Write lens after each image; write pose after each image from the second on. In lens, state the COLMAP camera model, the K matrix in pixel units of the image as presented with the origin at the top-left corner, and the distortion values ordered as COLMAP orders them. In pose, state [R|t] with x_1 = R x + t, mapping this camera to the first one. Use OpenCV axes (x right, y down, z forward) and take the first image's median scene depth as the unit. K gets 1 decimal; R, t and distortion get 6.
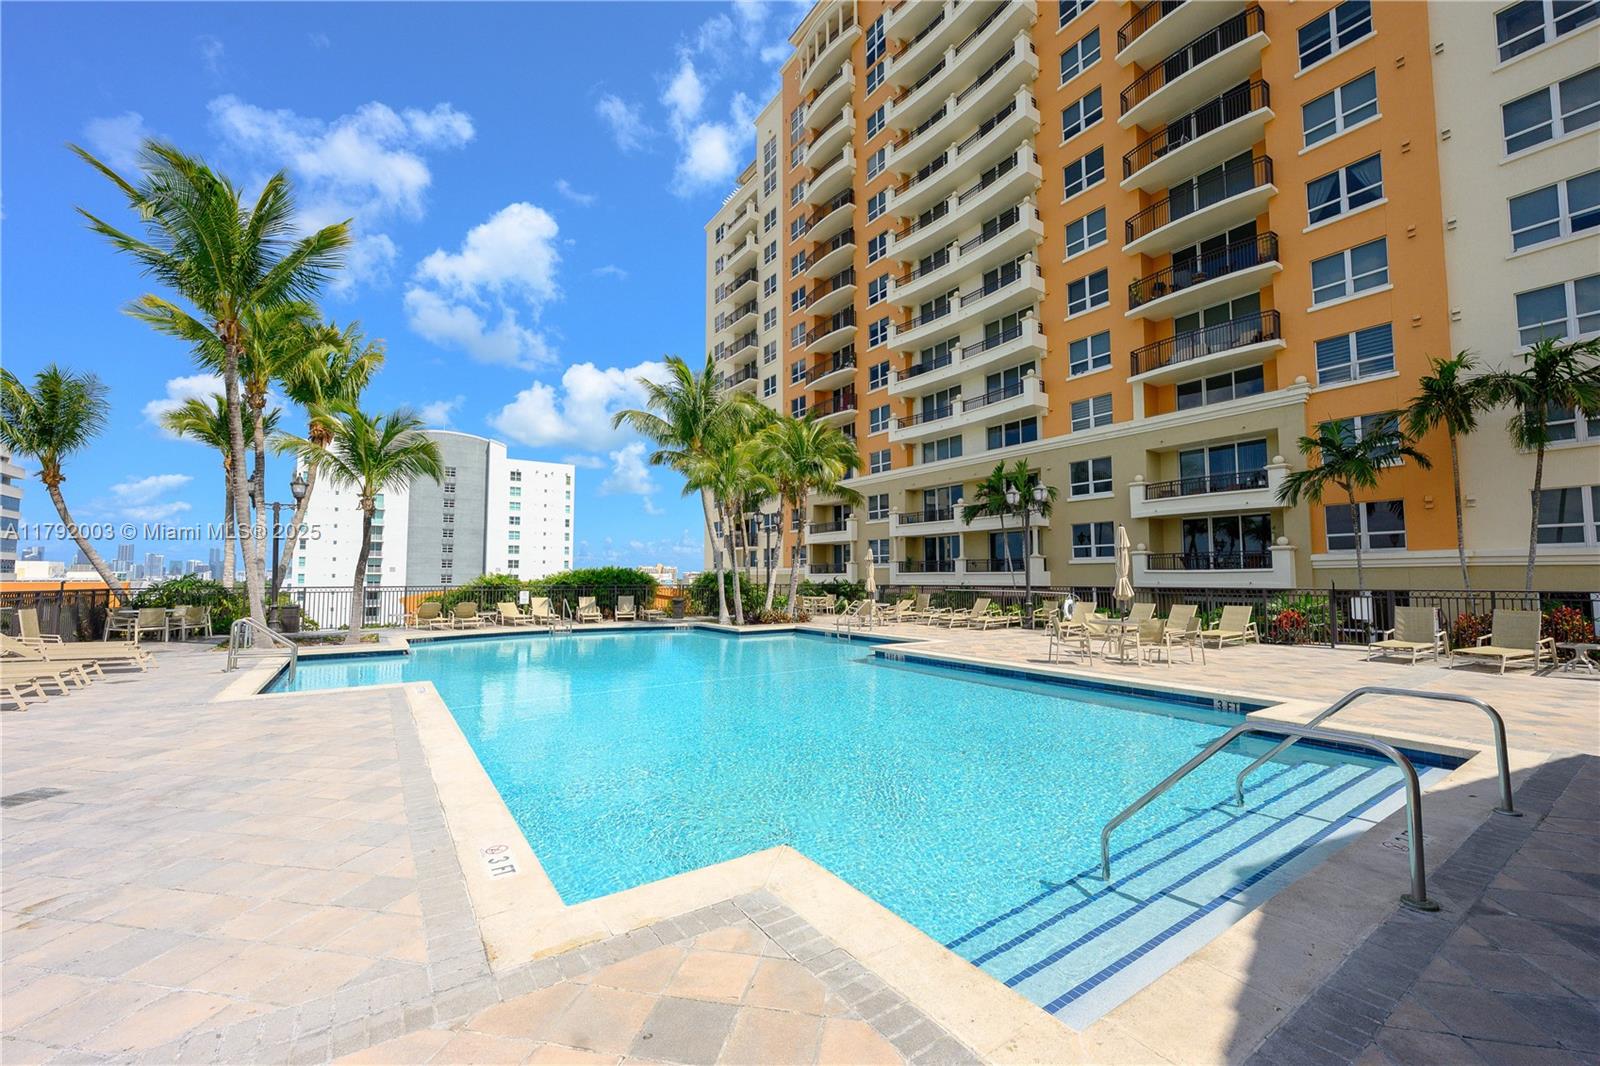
lens RADIAL K [[634.6, 0, 794.1], [0, 634.6, 540.6], [0, 0, 1]] dist [0.000615, 0.000137]
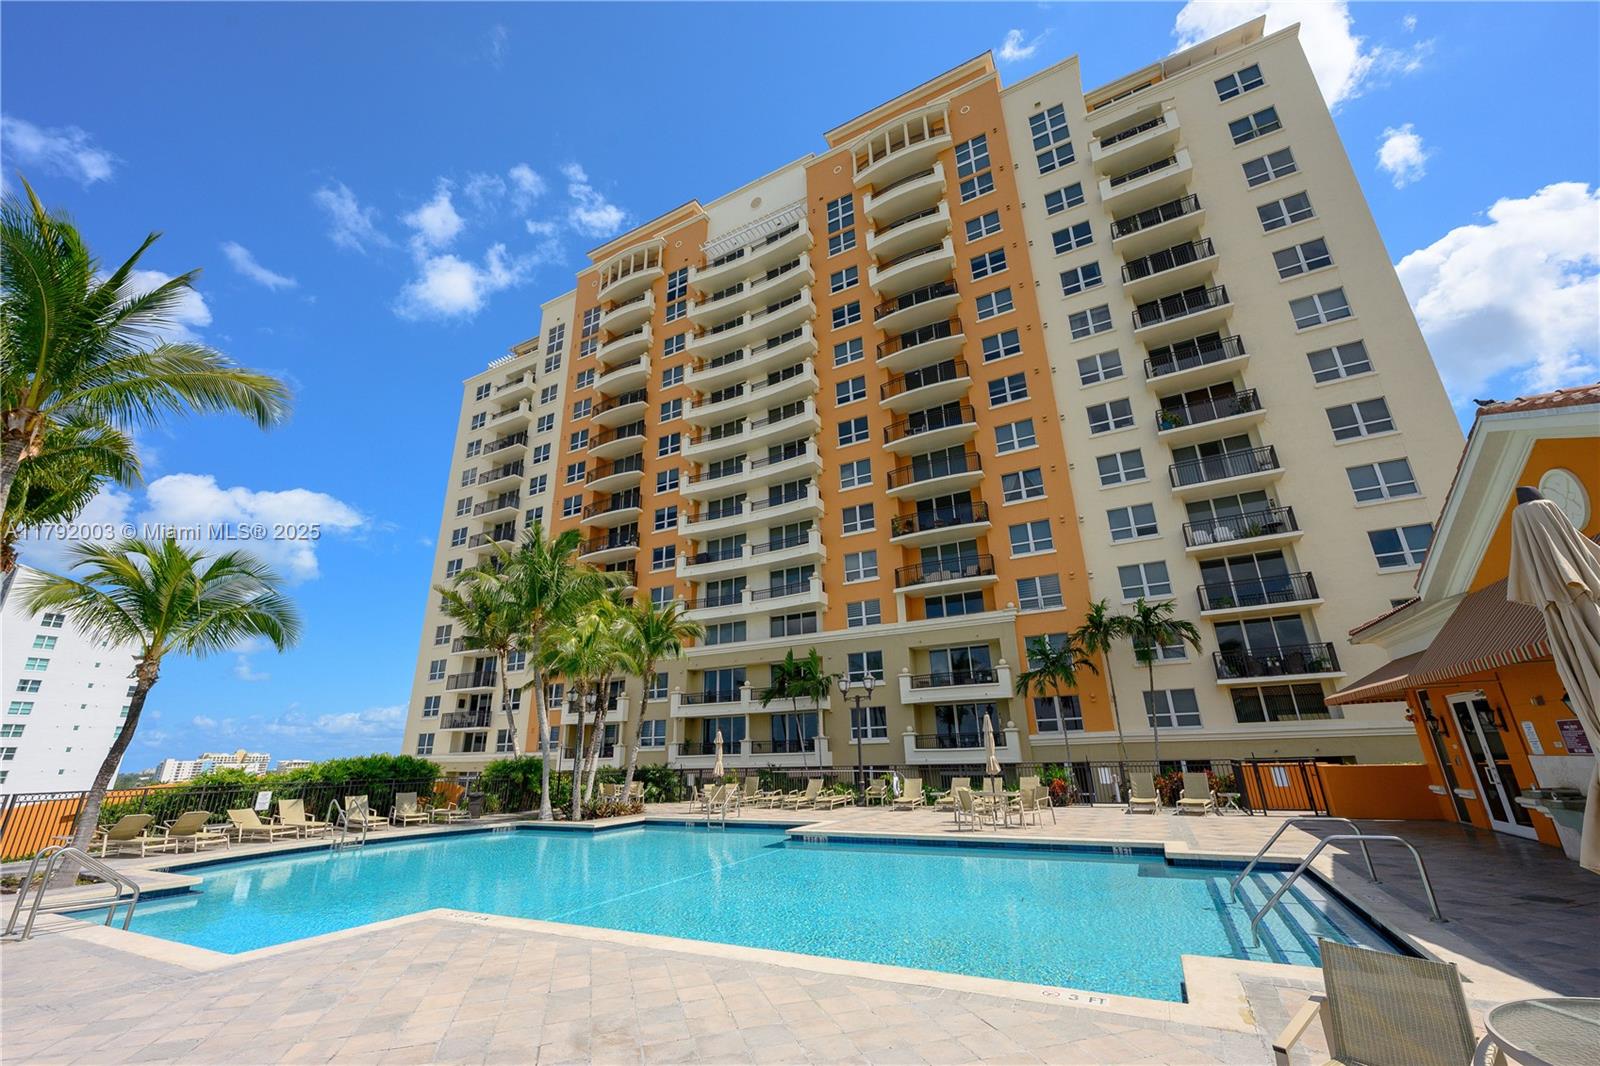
lens RADIAL K [[634.6, 0, 801.8], [0, 634.6, 535.8], [0, 0, 1]] dist [0.000615, 0.000137]
pose [[0.880142, 0.137812, 0.454267, -0.233165], [-0.006179, 0.960178, -0.279320, -0.004244], [-0.474671, 0.243035, 0.845944, -0.007528]]
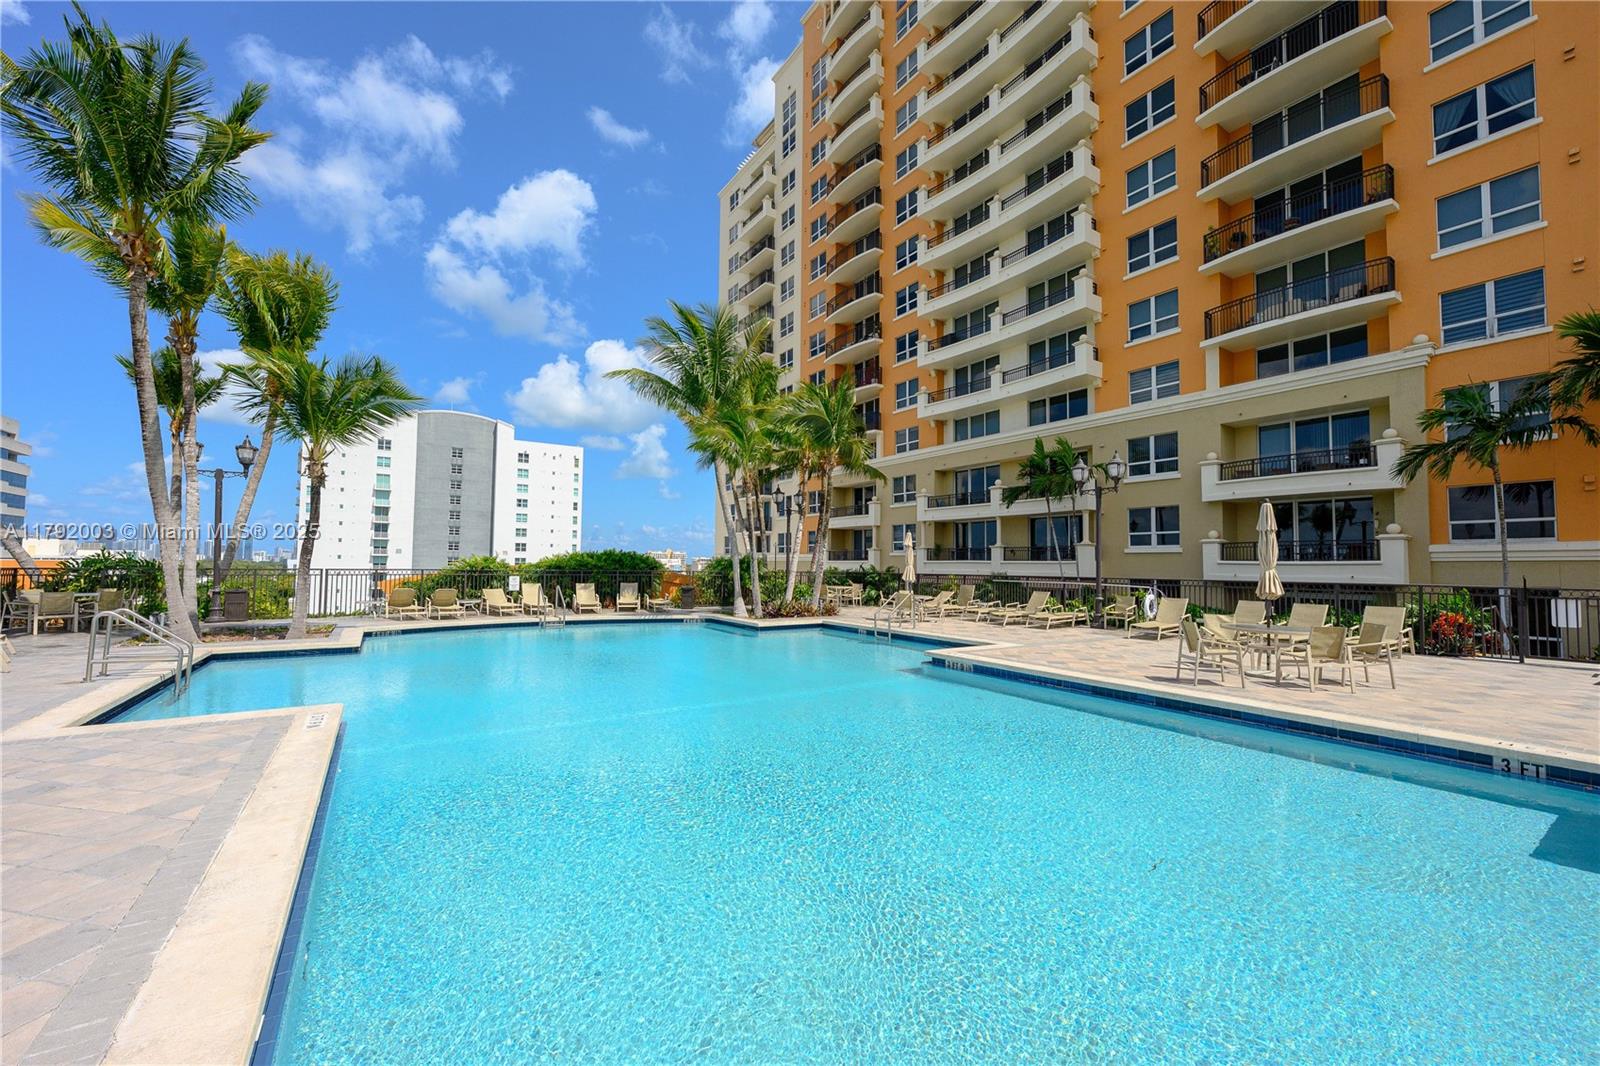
lens RADIAL K [[634.6, 0, 792.5], [0, 634.6, 537.3], [0, 0, 1]] dist [0.000615, 0.000137]
pose [[0.999799, 0.011417, -0.016499, -0.021586], [-0.011156, 0.999812, 0.015851, 0.006737], [0.016677, -0.015664, 0.999738, 0.114268]]
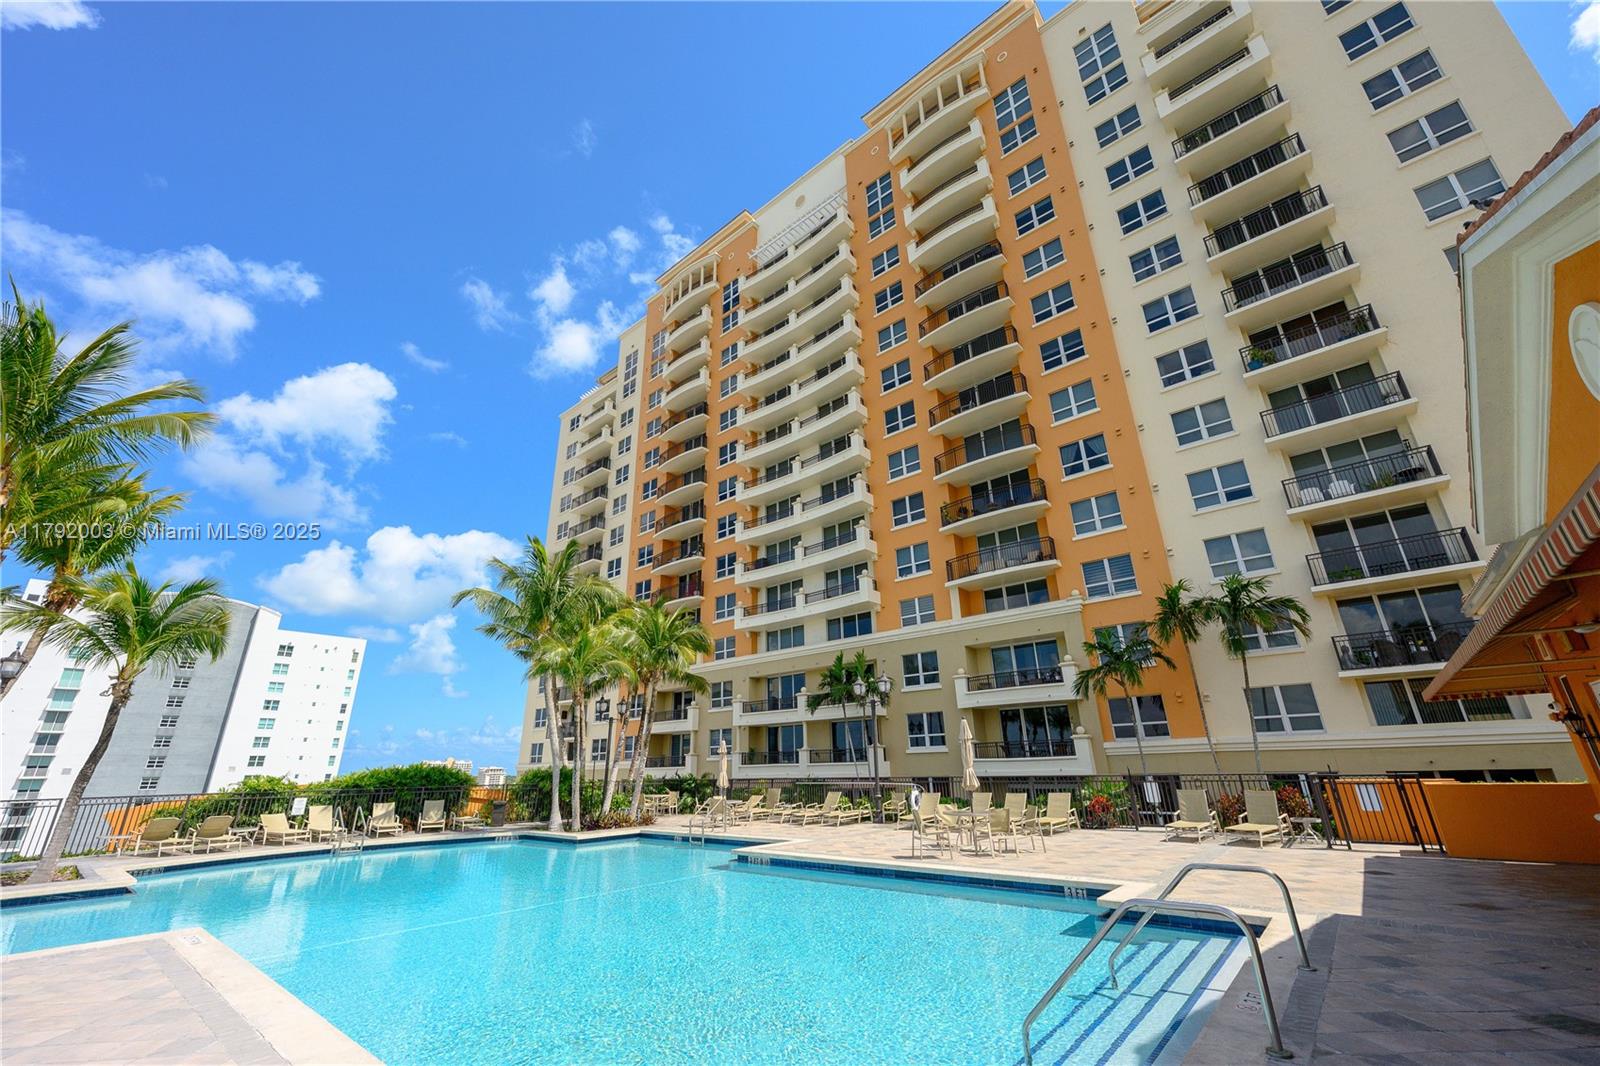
lens RADIAL K [[634.6, 0, 795.2], [0, 634.6, 530.8], [0, 0, 1]] dist [0.000615, 0.000137]
pose [[0.965108, 0.074944, 0.250900, -0.037090], [0.003046, 0.954890, -0.296943, -0.004098], [-0.261836, 0.287346, 0.921344, -0.021864]]
